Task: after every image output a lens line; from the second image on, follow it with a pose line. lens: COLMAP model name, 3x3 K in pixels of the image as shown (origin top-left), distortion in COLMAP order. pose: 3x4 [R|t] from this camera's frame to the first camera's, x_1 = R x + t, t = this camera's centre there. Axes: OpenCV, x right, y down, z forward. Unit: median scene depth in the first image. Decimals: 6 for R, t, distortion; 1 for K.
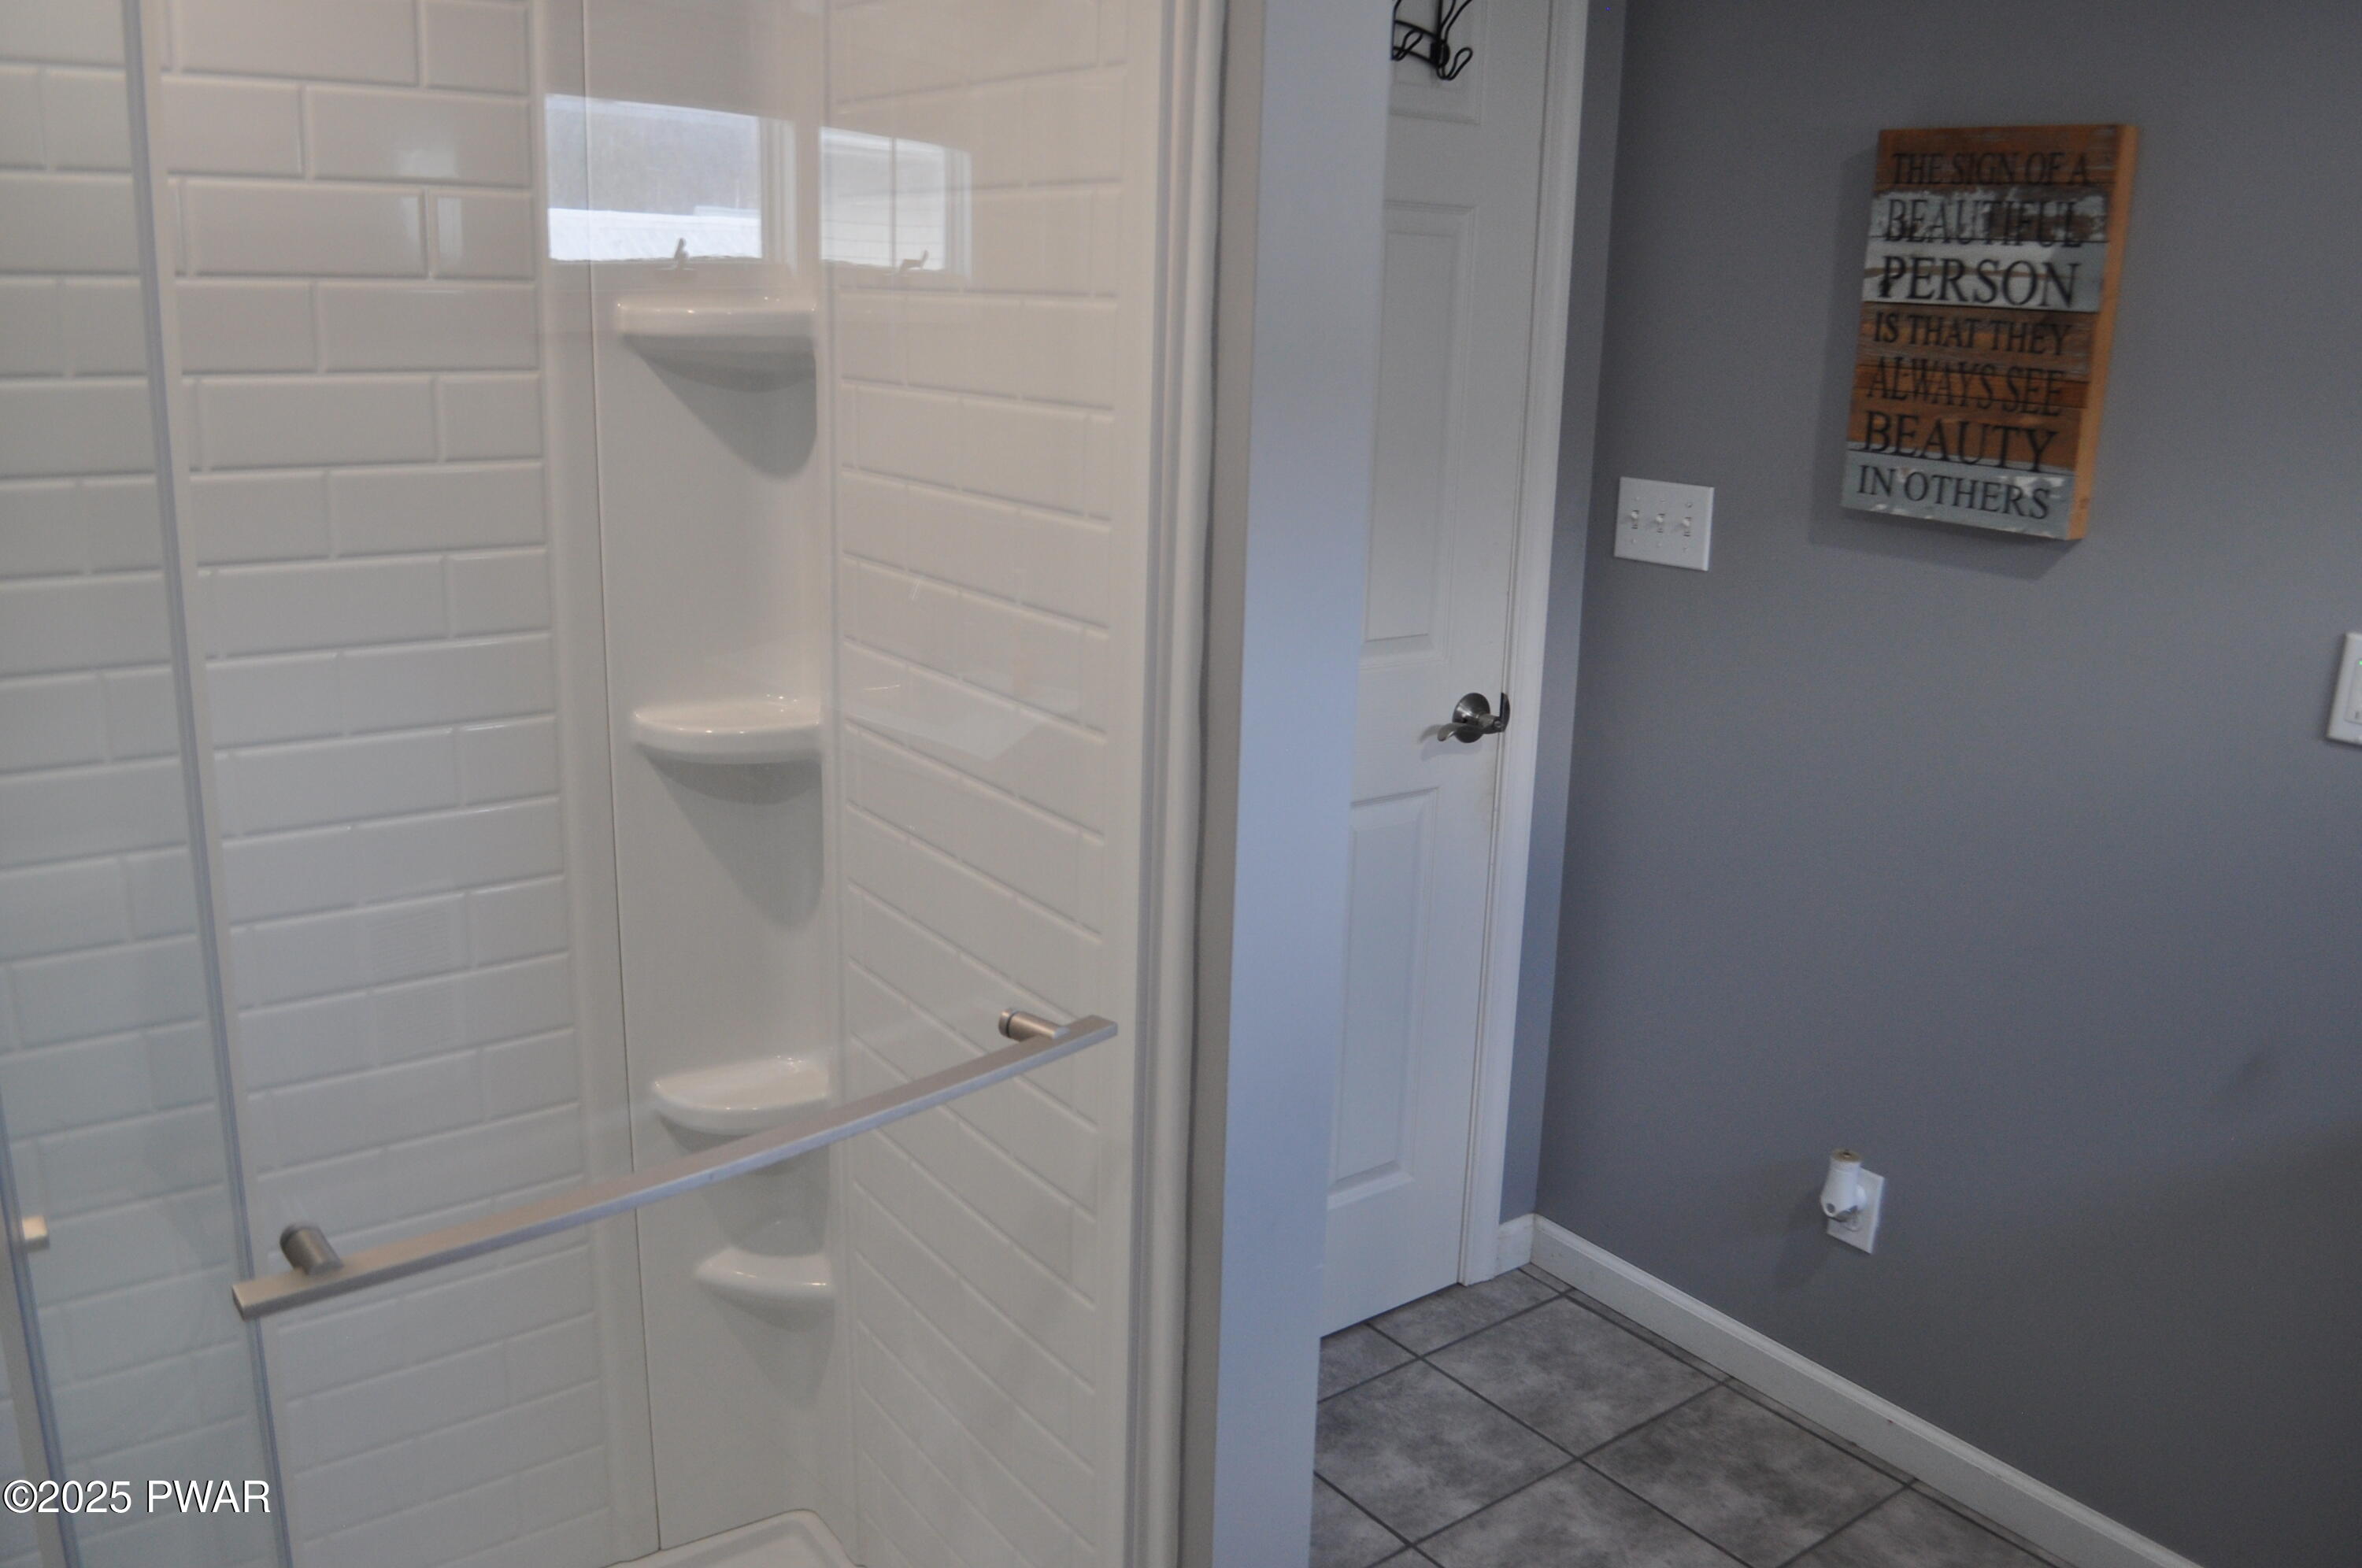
lens RADIAL K [[1870.6, 0, 1180.5], [0, 1870.6, 783.2], [0, 0, 1]] dist [-0.082809, 0.009160]
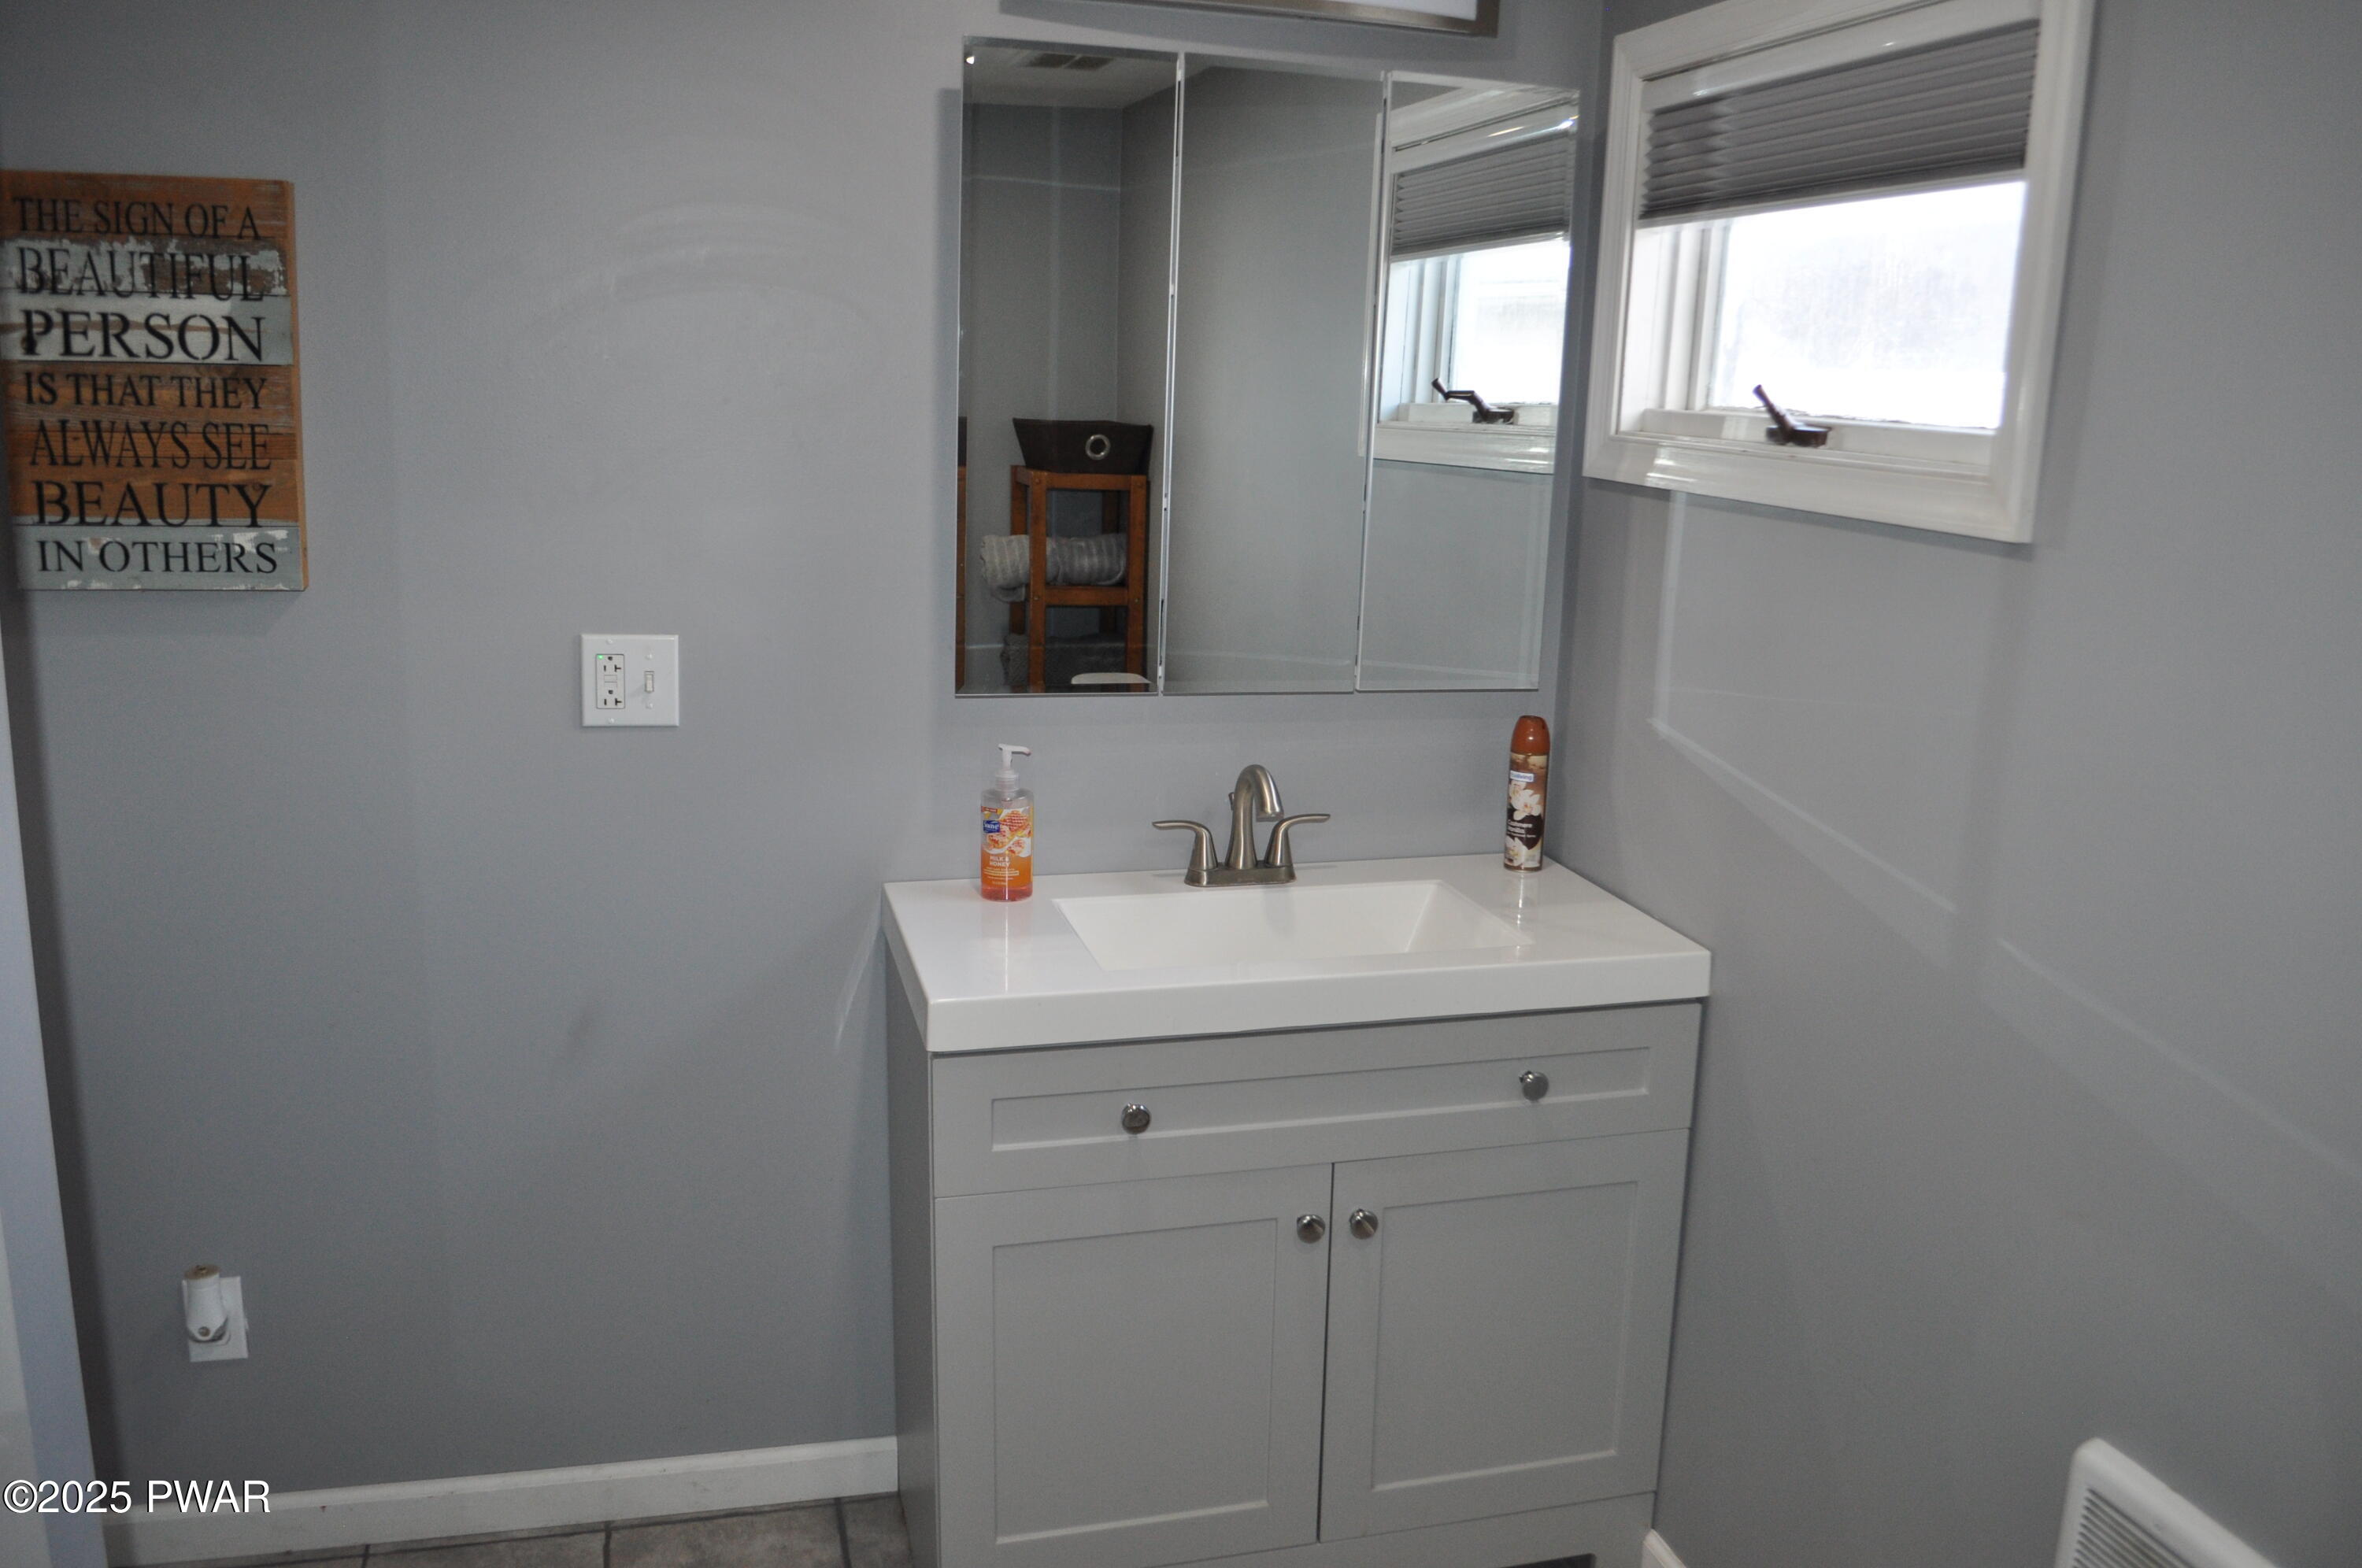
lens RADIAL K [[1870.6, 0, 1184.2], [0, 1870.6, 782.8], [0, 0, 1]] dist [-0.082809, 0.009160]
pose [[0.362854, -0.208048, 0.908324, -0.272054], [0.218432, 0.966589, 0.134136, -0.058026], [-0.905883, 0.149735, 0.396175, 0.171768]]
